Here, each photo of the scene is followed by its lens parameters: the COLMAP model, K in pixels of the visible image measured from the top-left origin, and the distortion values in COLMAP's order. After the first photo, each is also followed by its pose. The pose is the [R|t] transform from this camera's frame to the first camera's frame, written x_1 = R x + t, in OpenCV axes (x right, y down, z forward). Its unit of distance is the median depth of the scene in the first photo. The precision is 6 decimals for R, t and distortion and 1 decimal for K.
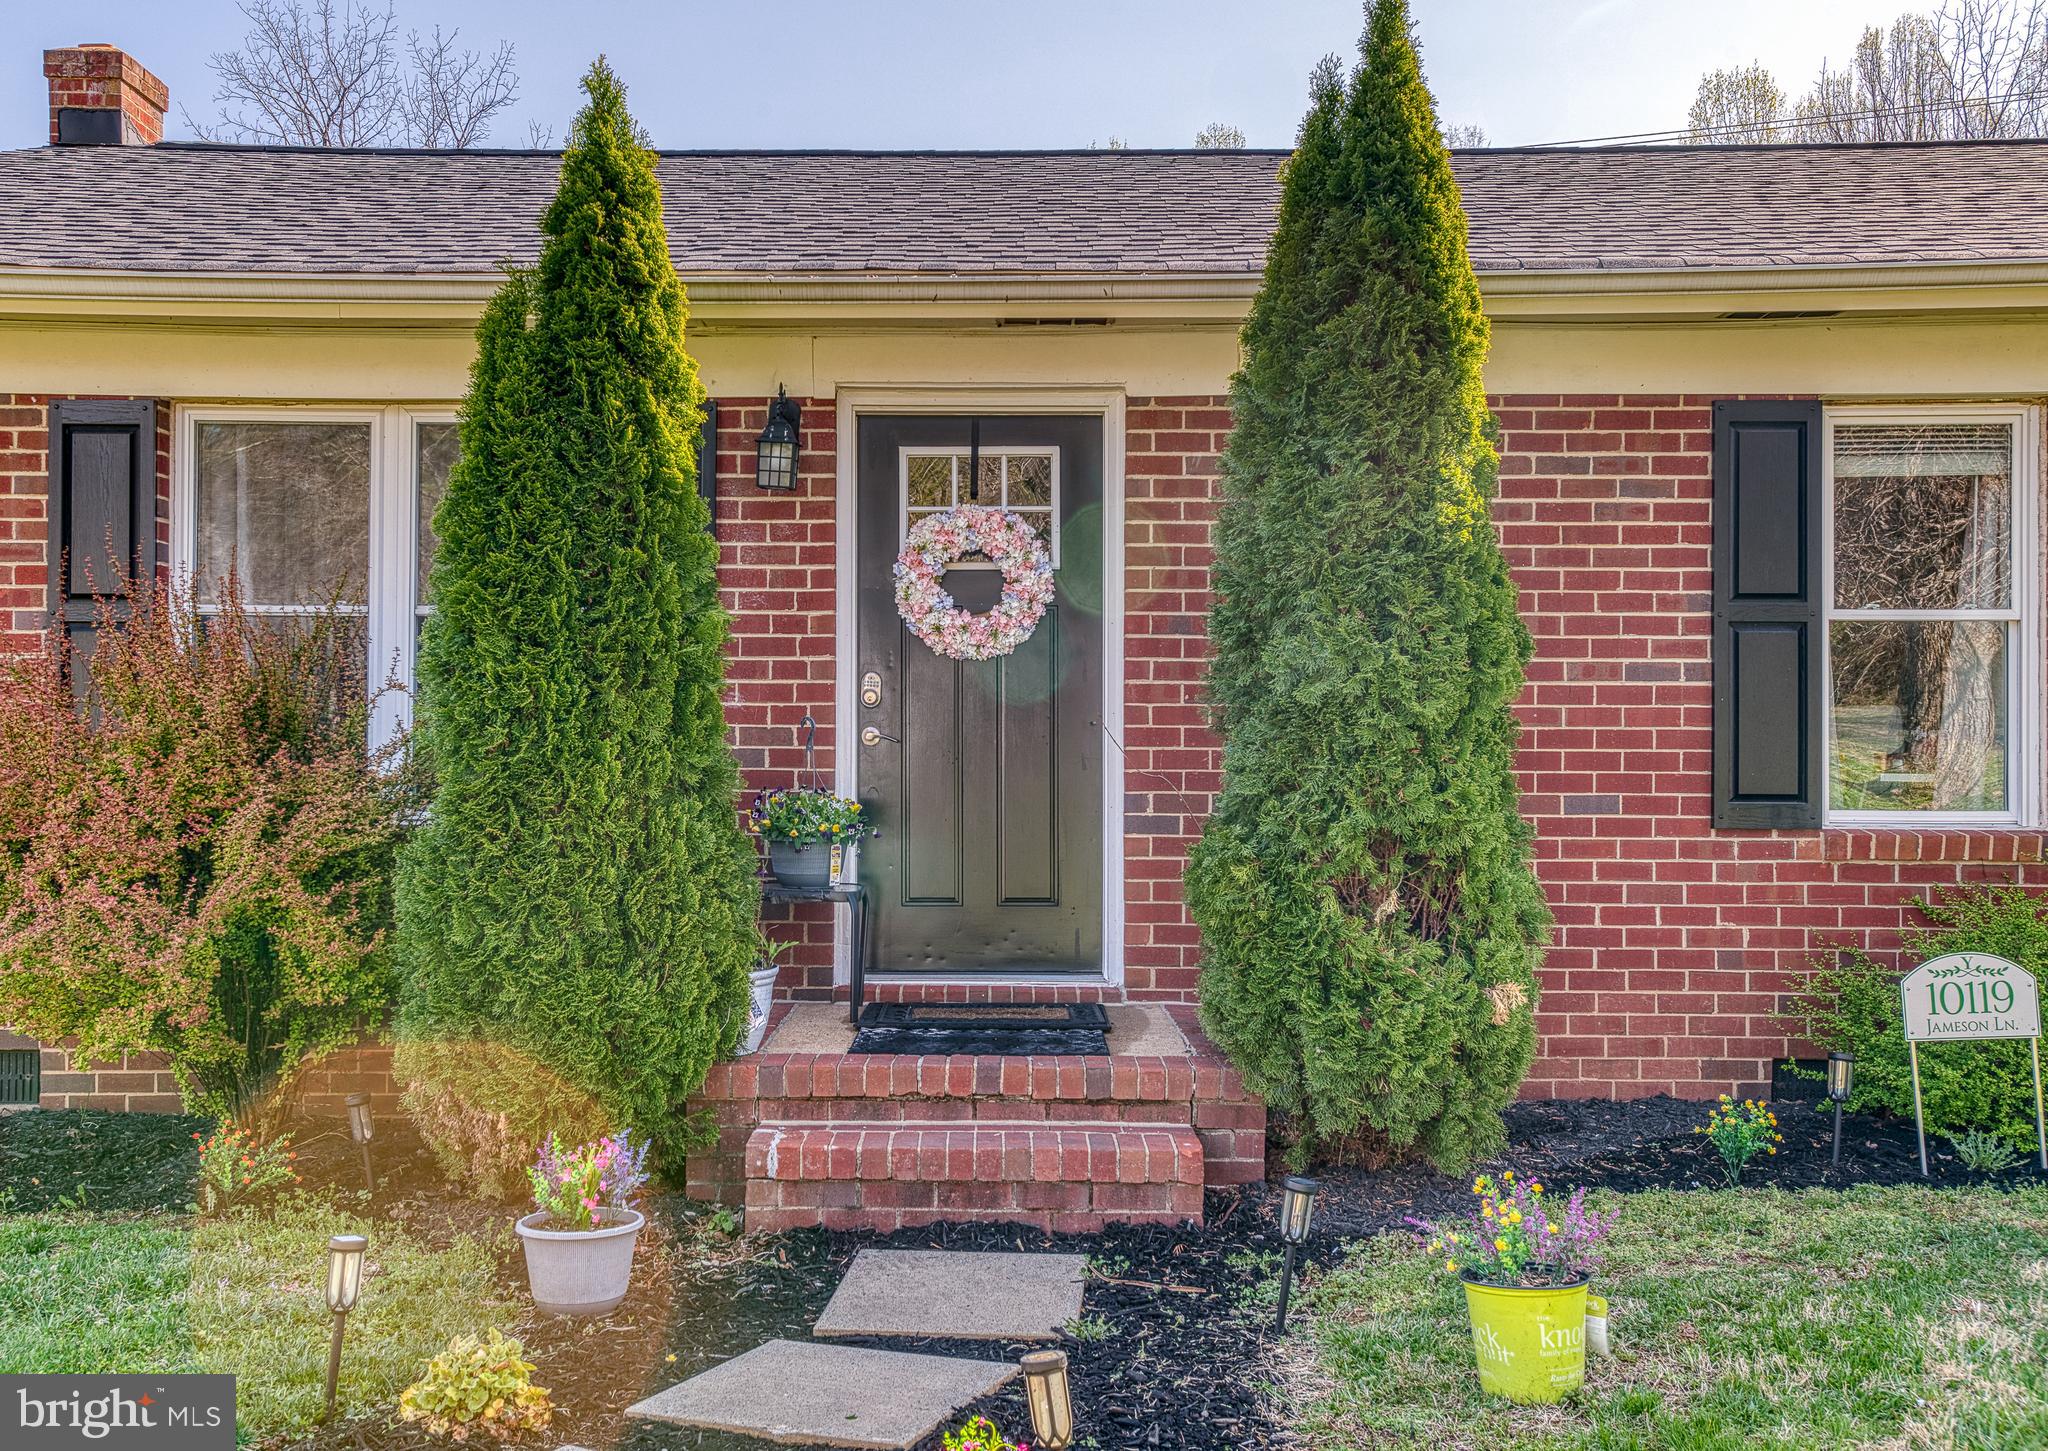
lens RADIAL K [[1776.3, 0, 977.2], [0, 1776.3, 725.3], [0, 0, 1]] dist [-0.008533, 0.084960]
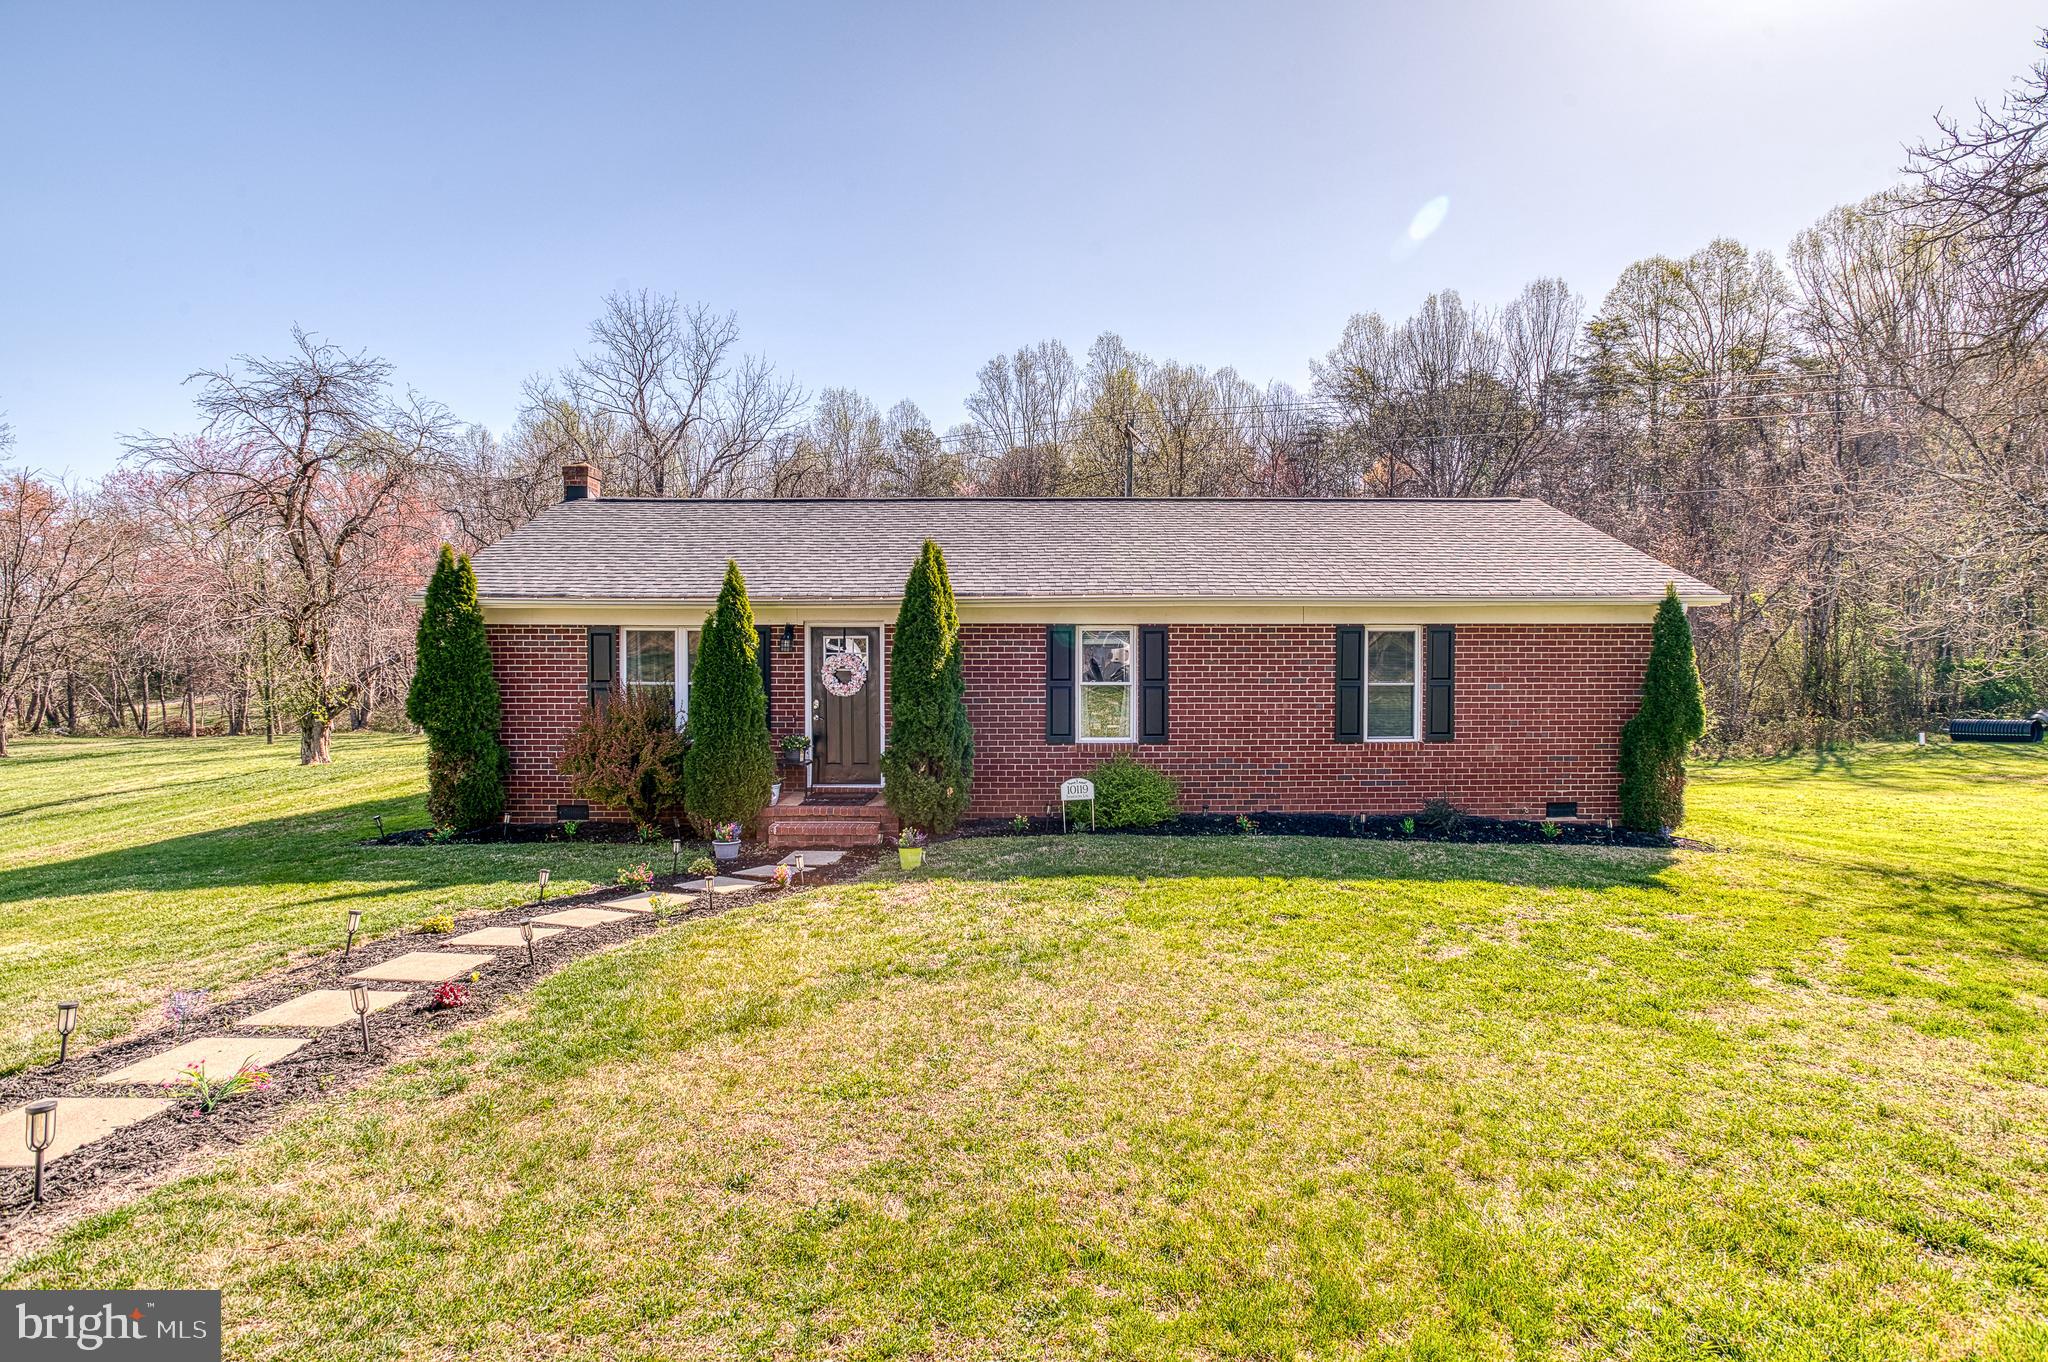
lens RADIAL K [[997.1, 0, 1020.7], [0, 997.1, 675.7], [0, 0, 1]] dist [-0.053632, 0.023534]
pose [[0.999902, -0.004866, 0.013116, 0.375944], [0.004302, 0.999080, 0.042666, -0.187128], [-0.013312, -0.042605, 0.999003, -1.149387]]
